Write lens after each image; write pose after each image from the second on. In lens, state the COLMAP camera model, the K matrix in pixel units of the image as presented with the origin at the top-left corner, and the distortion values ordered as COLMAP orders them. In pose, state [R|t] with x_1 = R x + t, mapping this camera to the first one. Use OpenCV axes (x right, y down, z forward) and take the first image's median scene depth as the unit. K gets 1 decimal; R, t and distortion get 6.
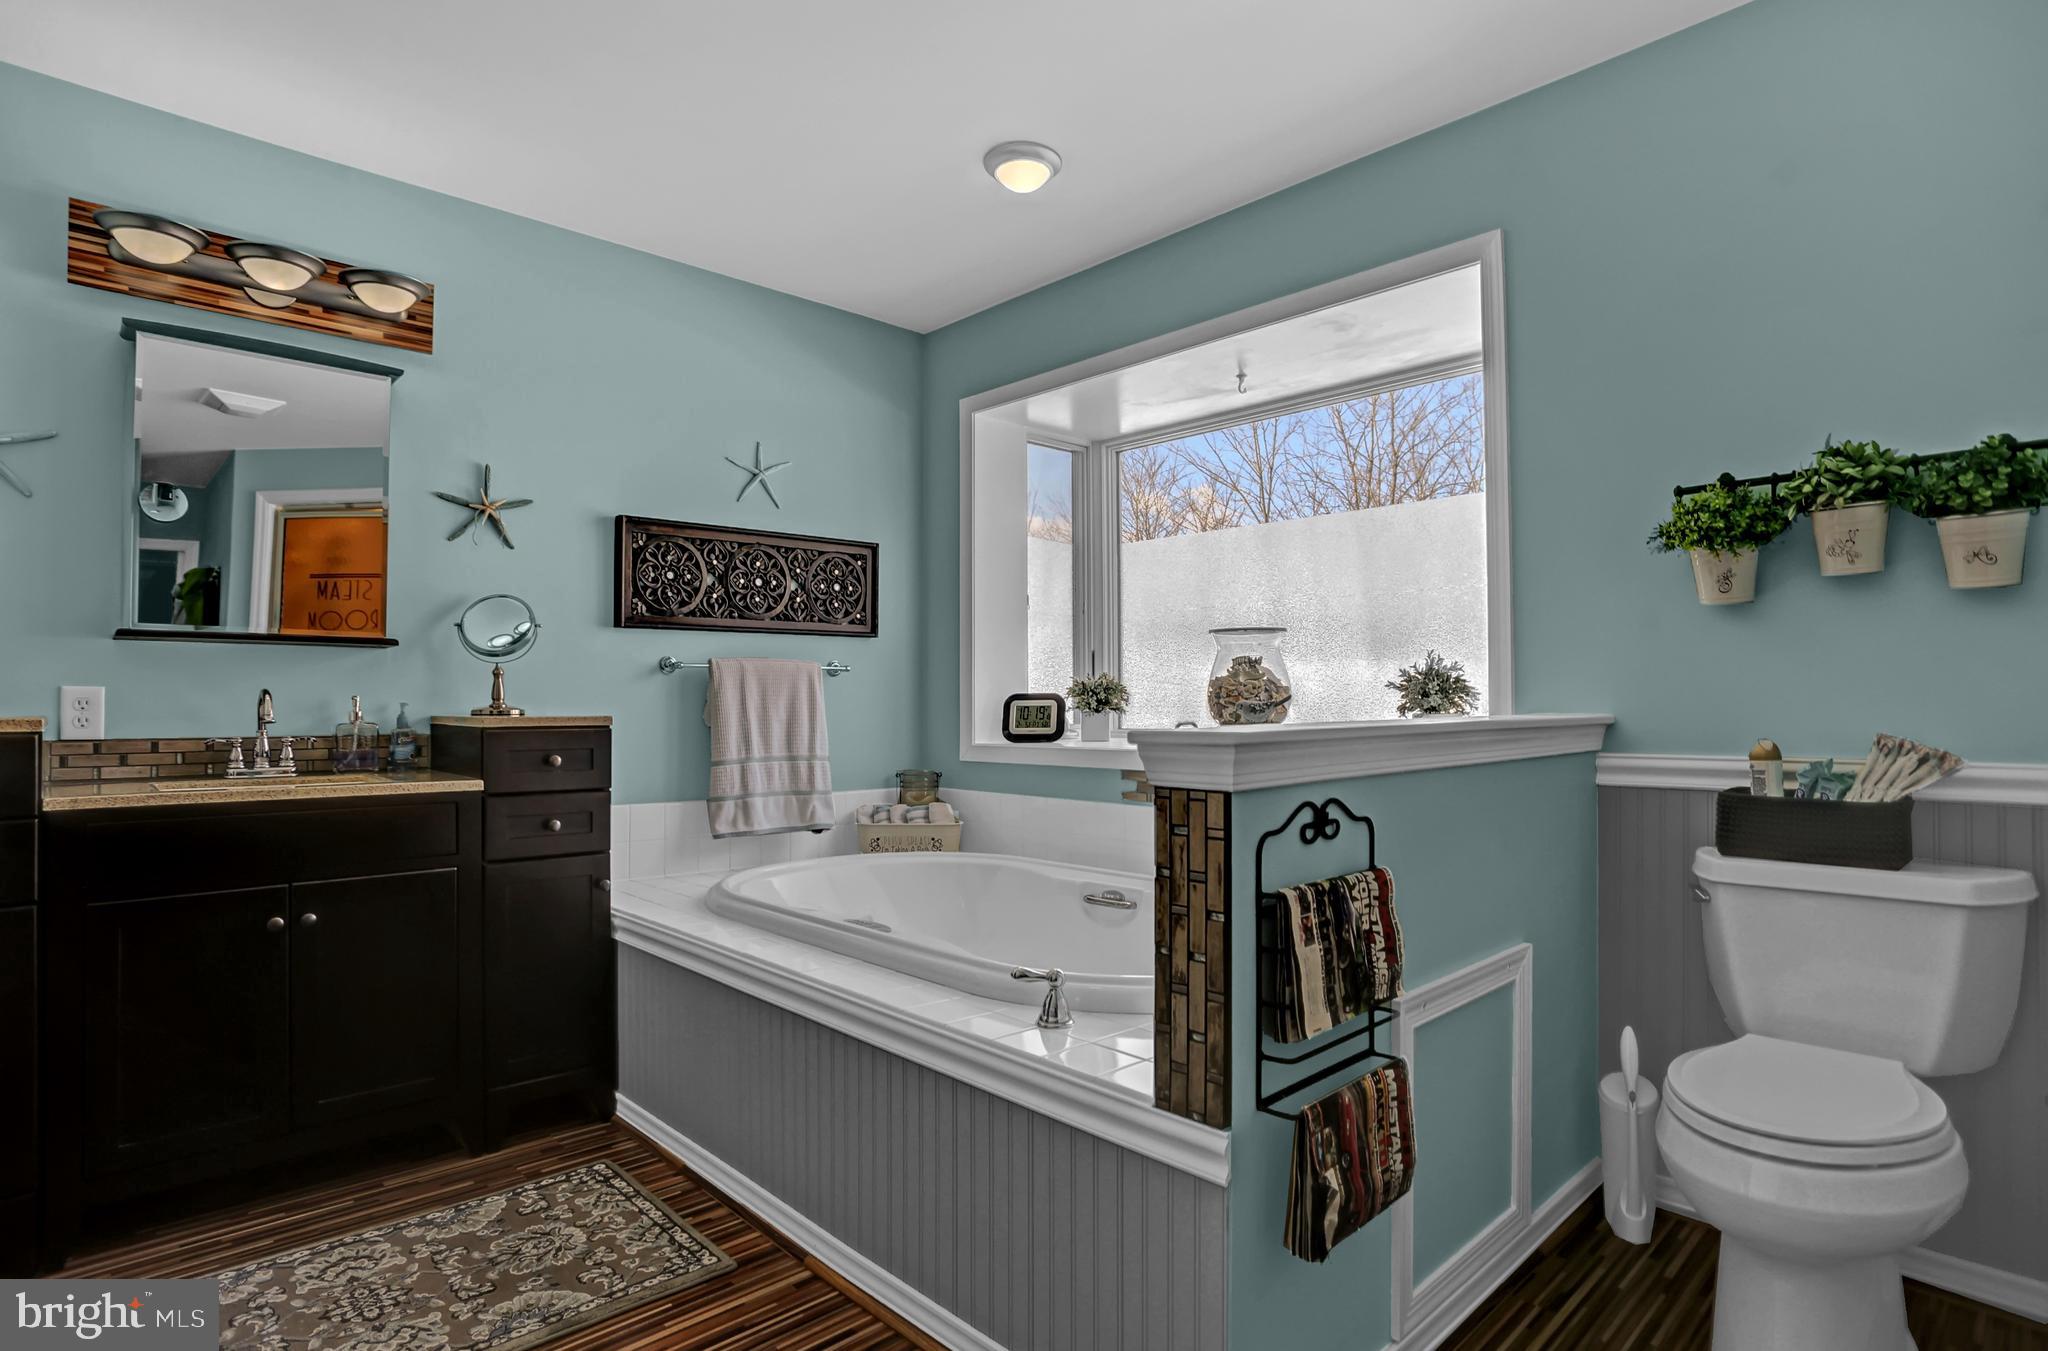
lens RADIAL K [[1109.2, 0, 1024.0], [0, 1109.2, 675.5], [0, 0, 1]] dist [-0.075591, 0.056202]
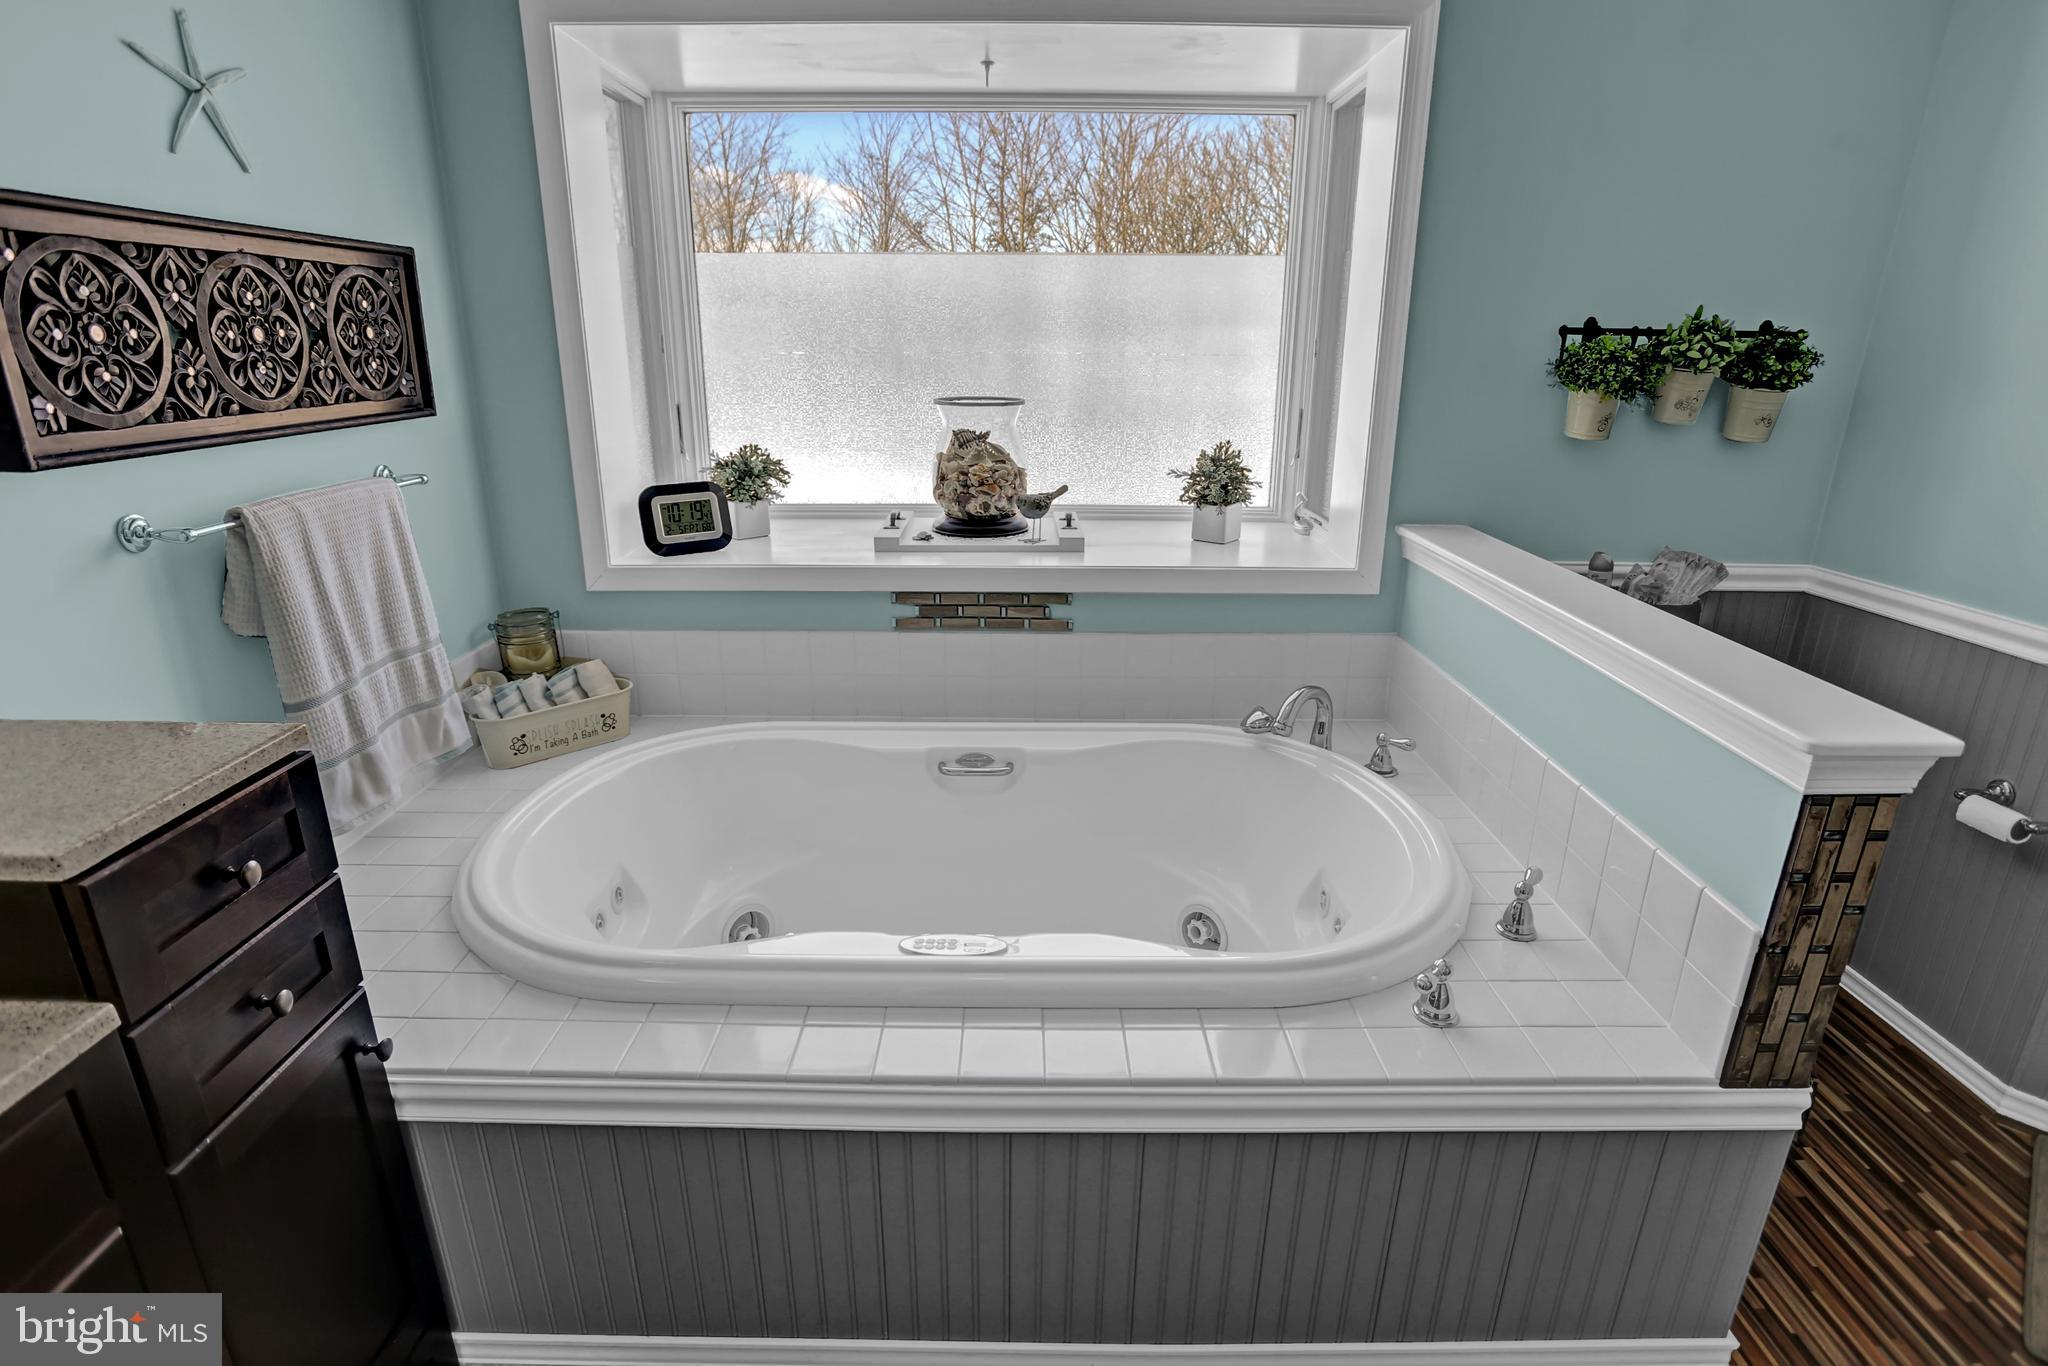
lens RADIAL K [[1046.8, 0, 1024.0], [0, 1046.8, 684.8], [0, 0, 1]] dist [-0.075160, 0.034660]
pose [[0.674599, -0.227699, 0.702189, -0.382712], [-0.031958, 0.941337, 0.335950, -0.105065], [-0.737492, -0.249072, 0.627748, 0.432600]]
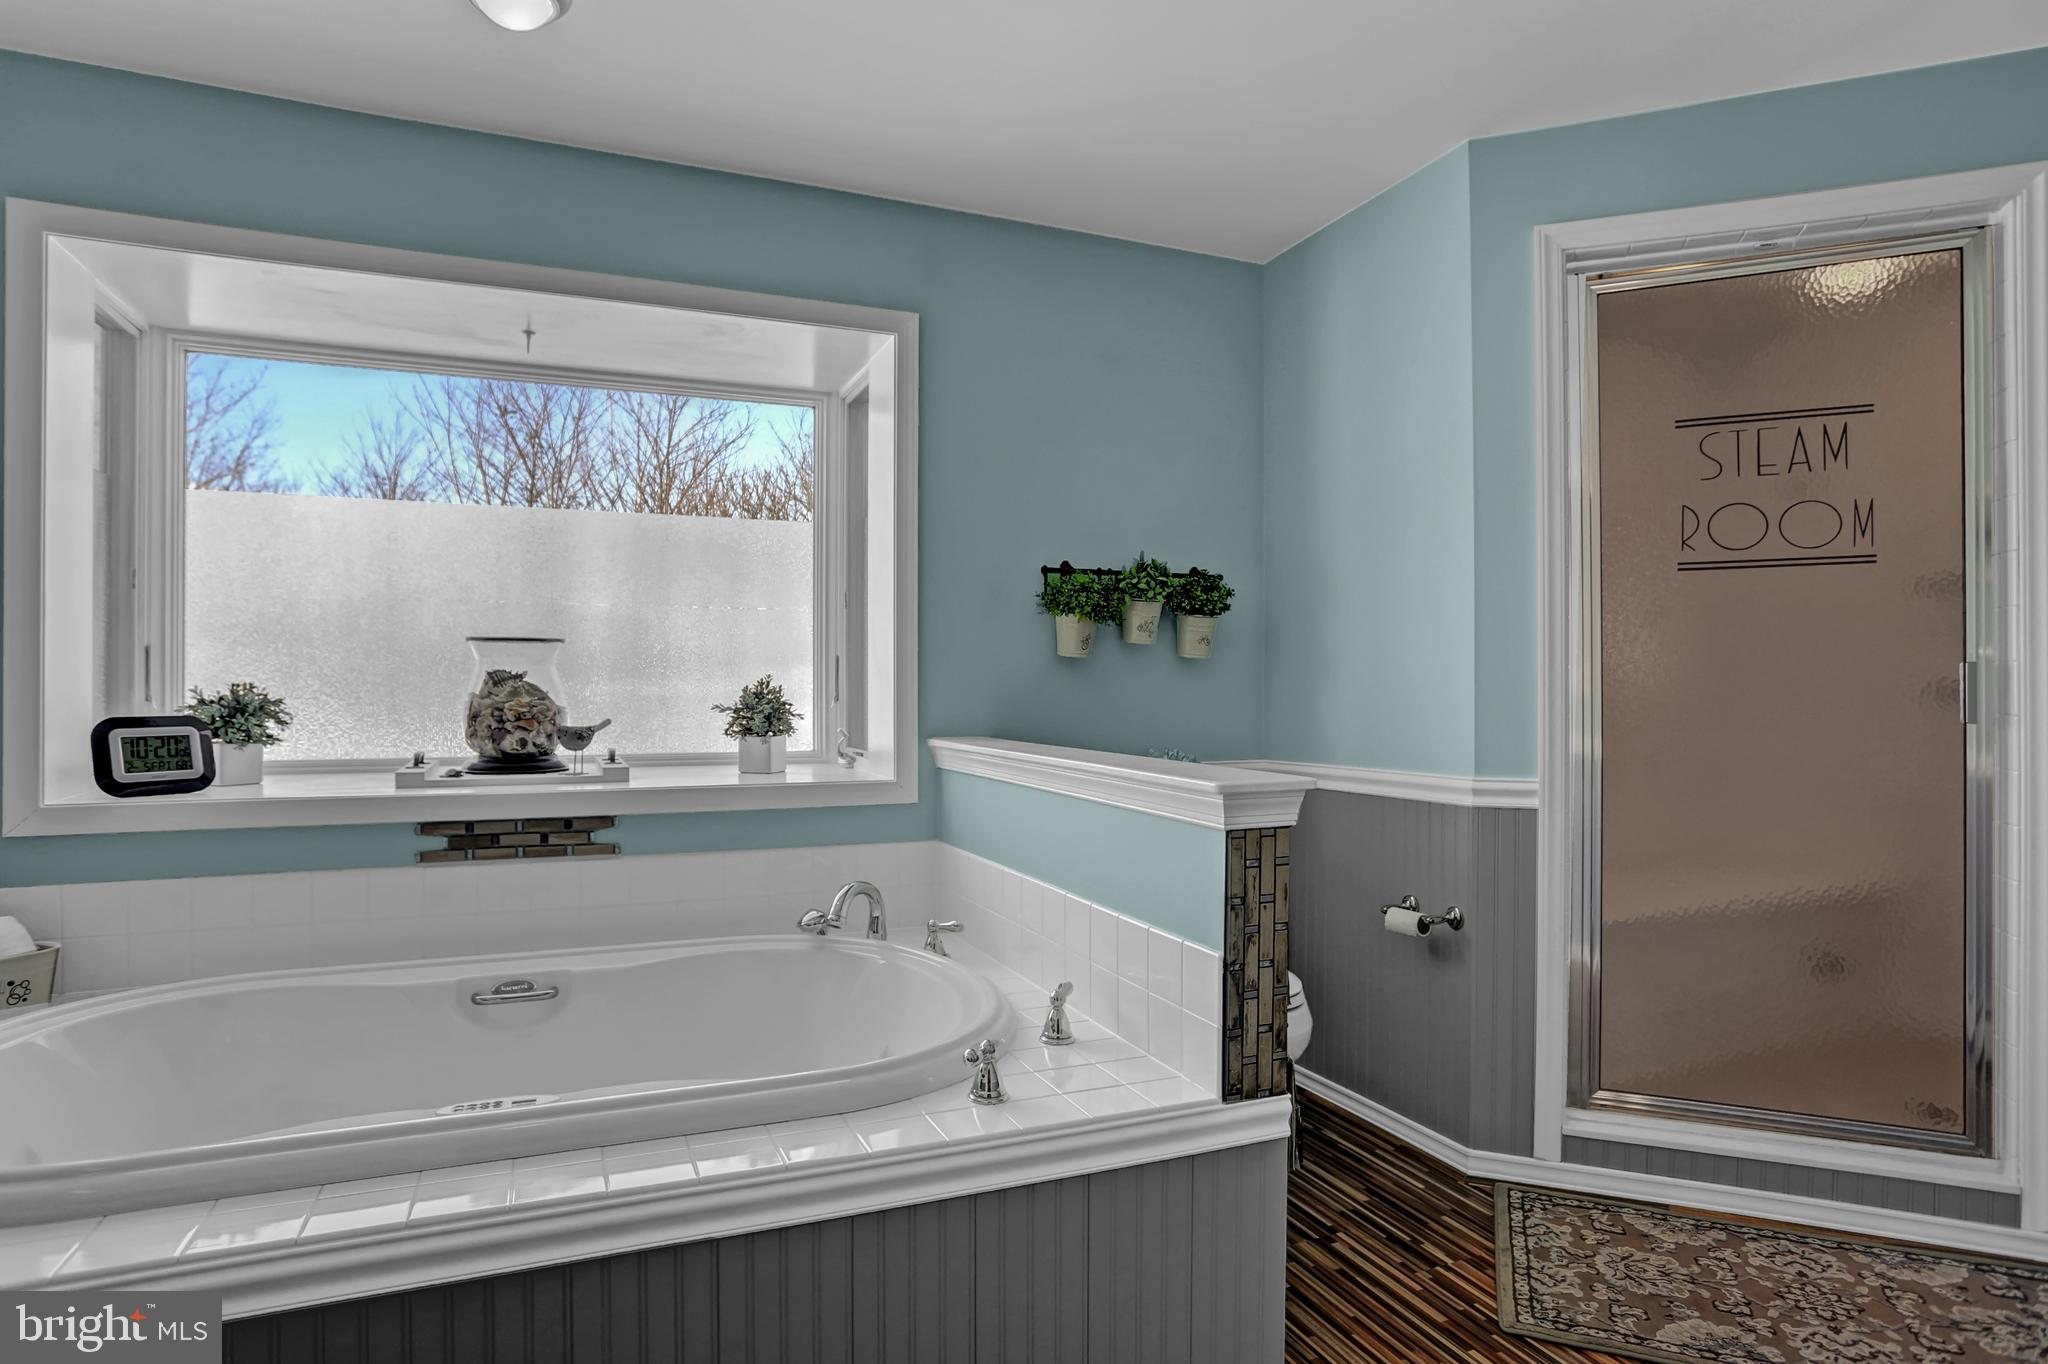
lens RADIAL K [[1138.9, 0, 1040.4], [0, 1138.9, 685.2], [0, 0, 1]] dist [-0.081347, 0.052344]
pose [[0.324729, 0.005659, 0.945790, -0.474004], [-0.030196, 0.999534, 0.004387, -0.022163], [-0.945325, -0.029984, 0.324749, 0.356719]]
